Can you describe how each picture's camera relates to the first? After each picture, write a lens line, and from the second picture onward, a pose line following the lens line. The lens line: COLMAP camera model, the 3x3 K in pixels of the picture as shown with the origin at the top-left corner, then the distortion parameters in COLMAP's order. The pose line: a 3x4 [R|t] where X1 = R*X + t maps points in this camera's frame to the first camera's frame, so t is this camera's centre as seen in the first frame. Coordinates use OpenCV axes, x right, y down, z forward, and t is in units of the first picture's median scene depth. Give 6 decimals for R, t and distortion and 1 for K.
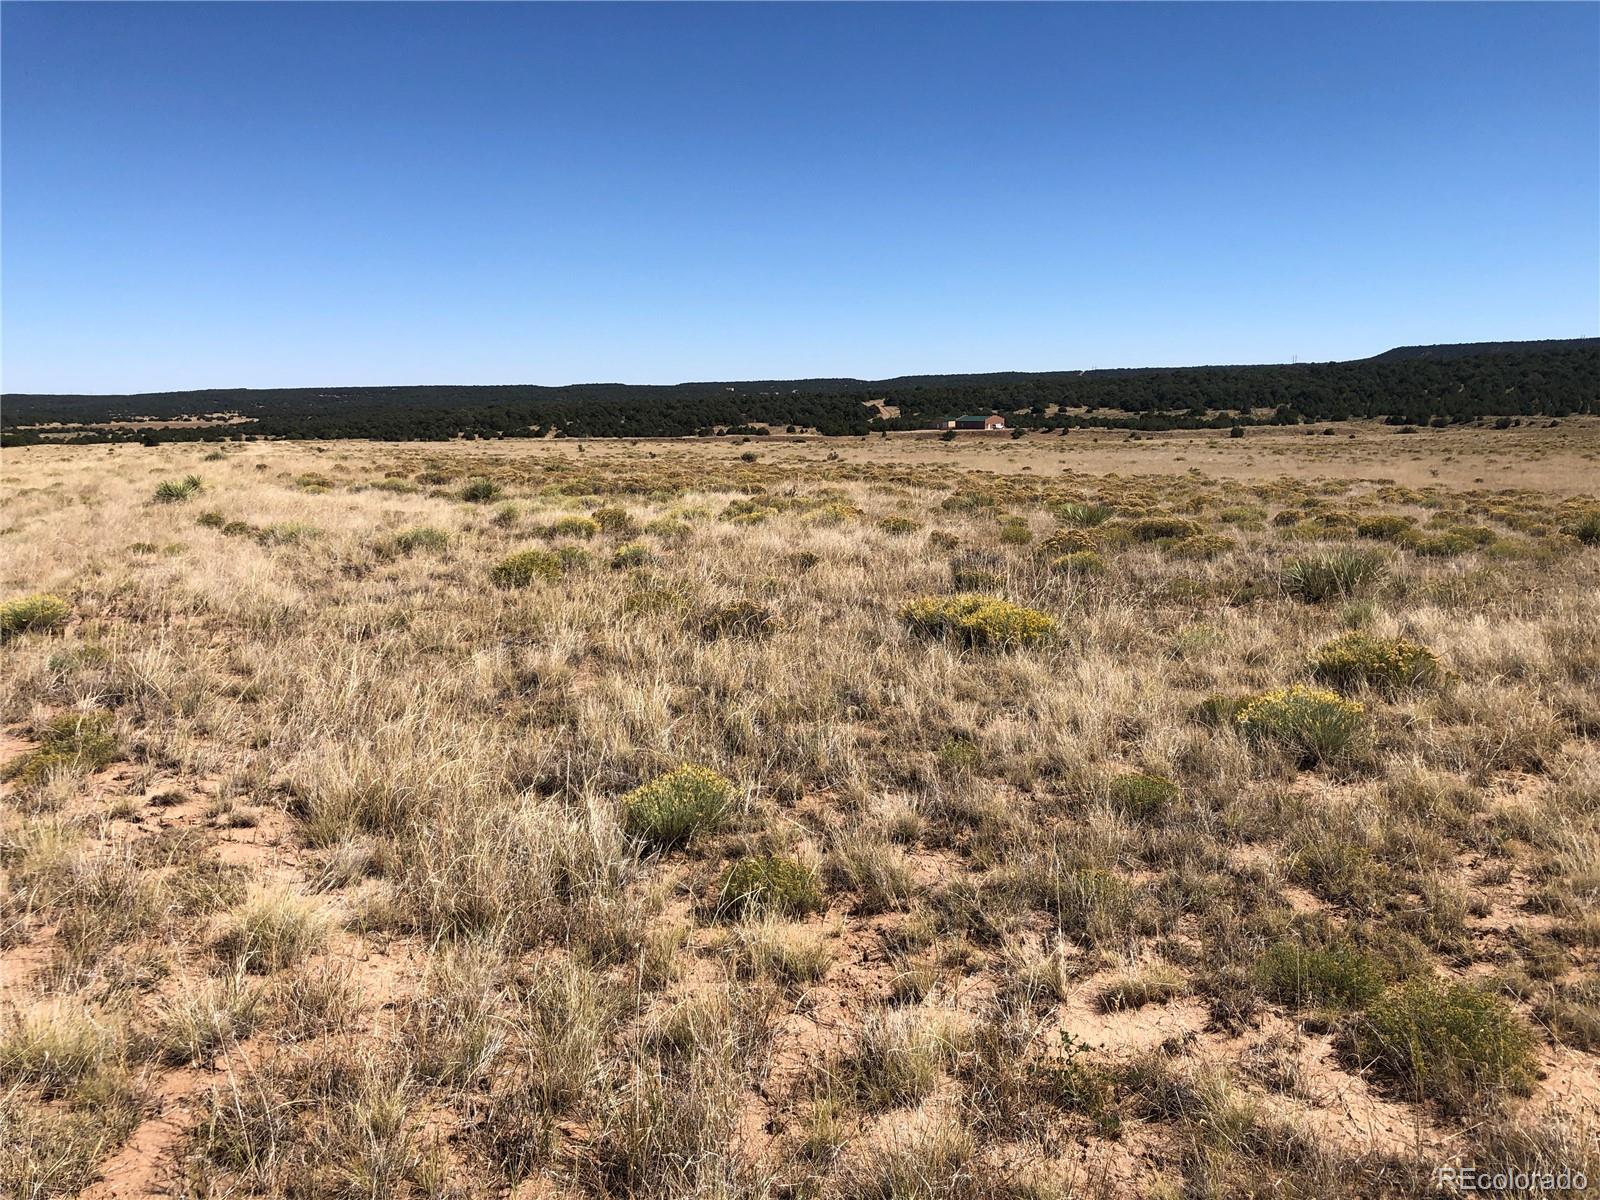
lens RADIAL K [[1295.3, 0, 798.1], [0, 1295.3, 602.9], [0, 0, 1]] dist [0.009365, 0.005656]
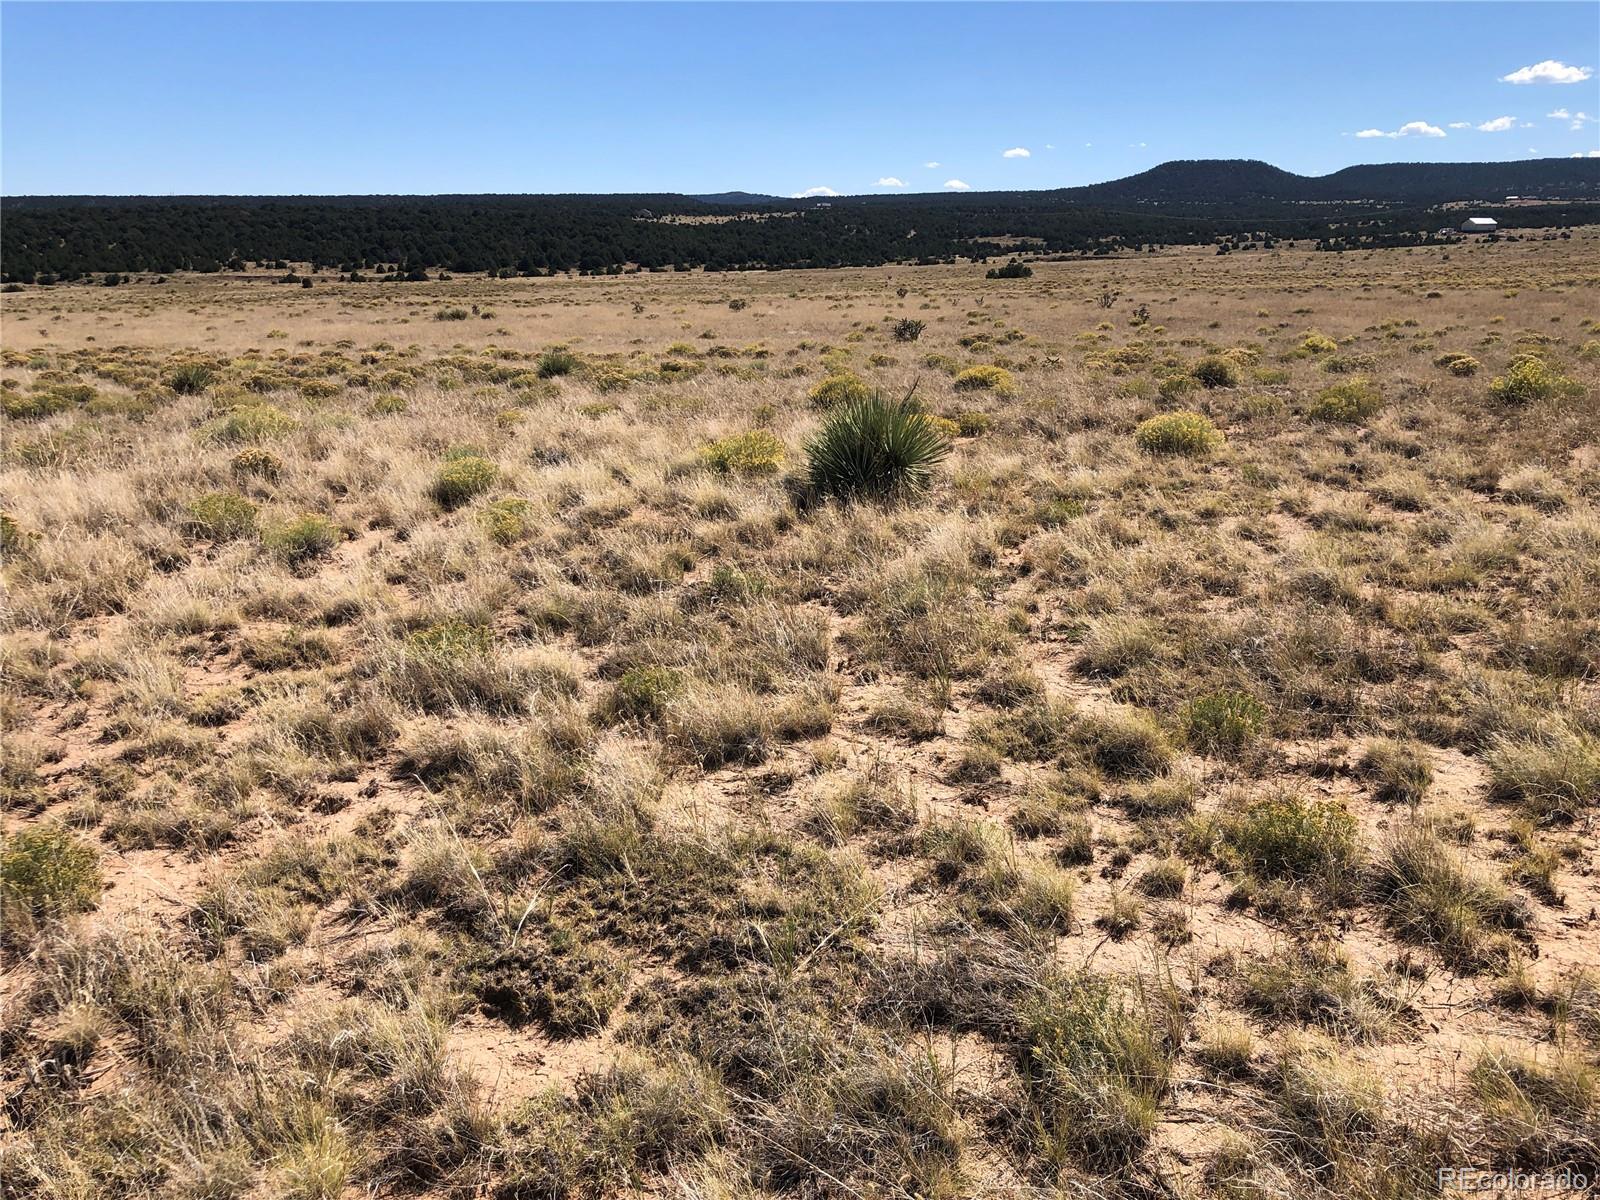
lens RADIAL K [[1295.3, 0, 795.4], [0, 1295.3, 598.5], [0, 0, 1]] dist [0.009365, 0.005656]
pose [[0.571591, -0.208643, 0.793569, 0.010849], [0.126293, 0.977978, 0.166161, 0.002886], [-0.810761, 0.005246, 0.585353, -0.010273]]
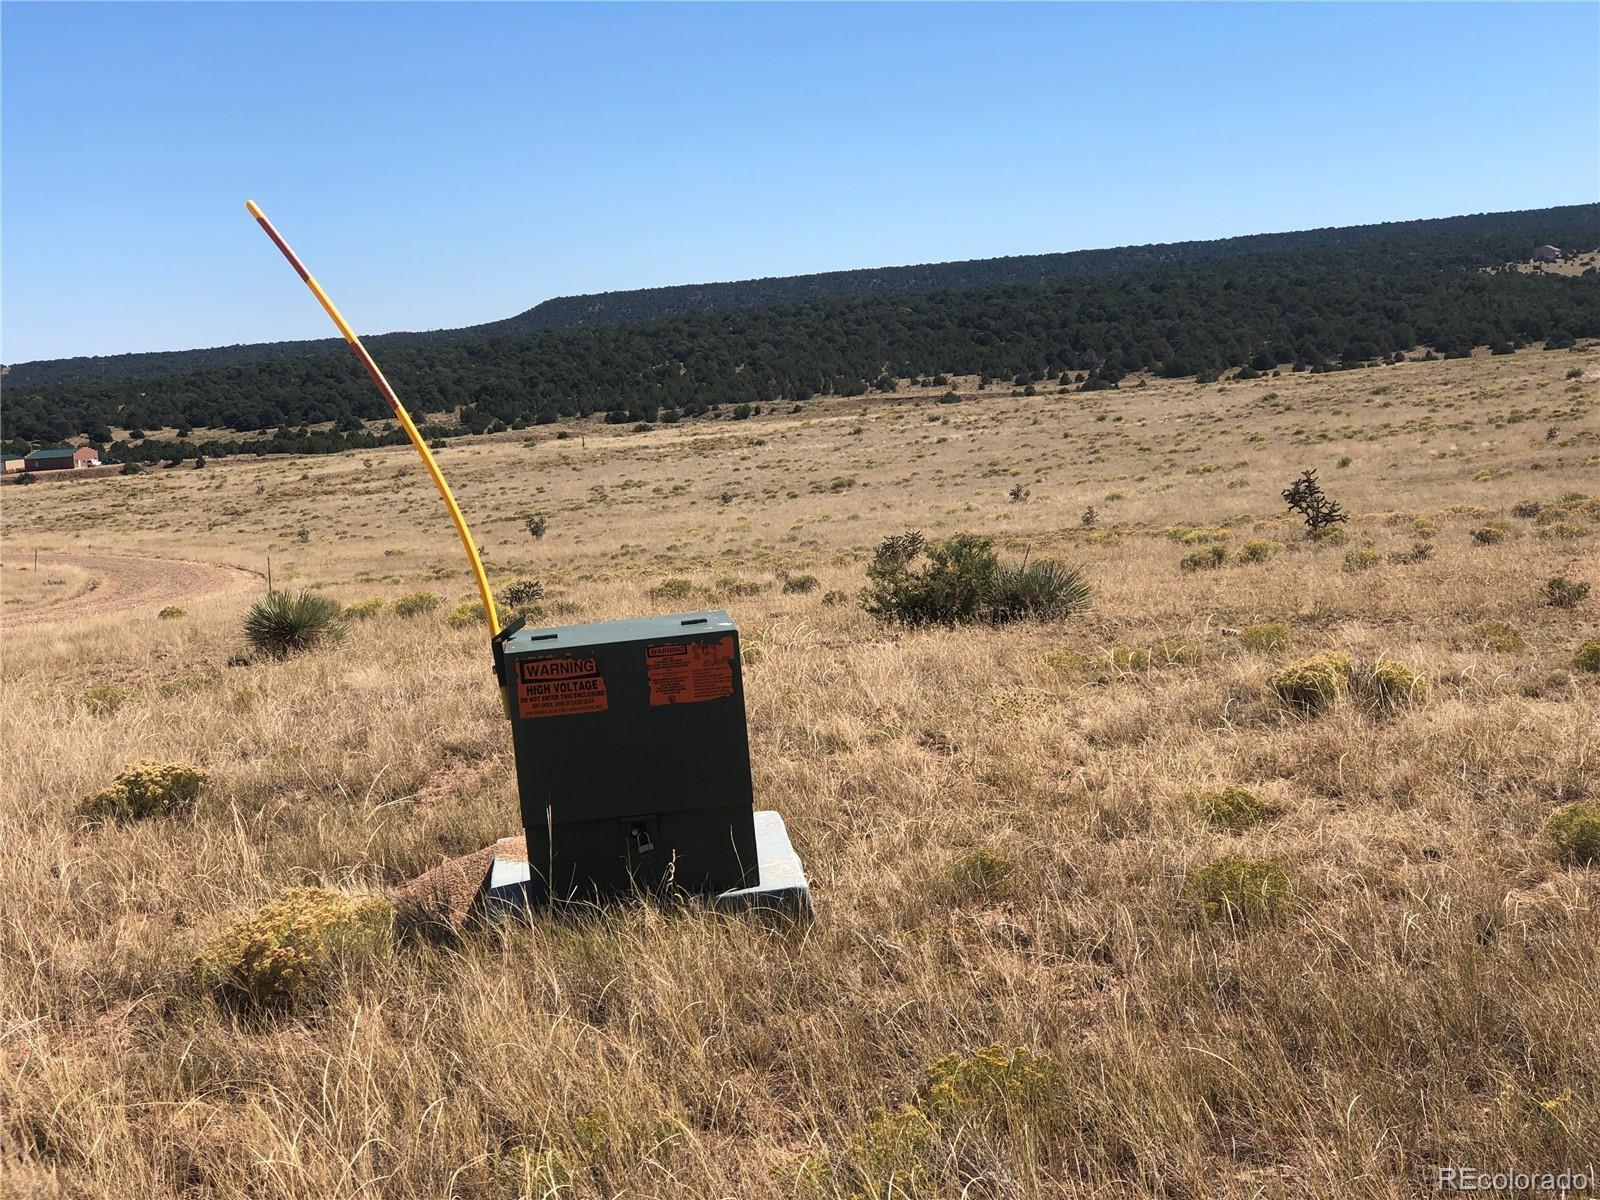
lens RADIAL K [[2622.4, 0, 799.9], [0, 2622.4, 599.9], [0, 0, 1]] dist [-0.003031, 0.000000]
pose [[0.862980, -0.098799, 0.495484, -1.144766], [0.139628, 0.989137, -0.045956, 0.265523], [-0.485561, 0.108843, 0.867401, -1.943490]]
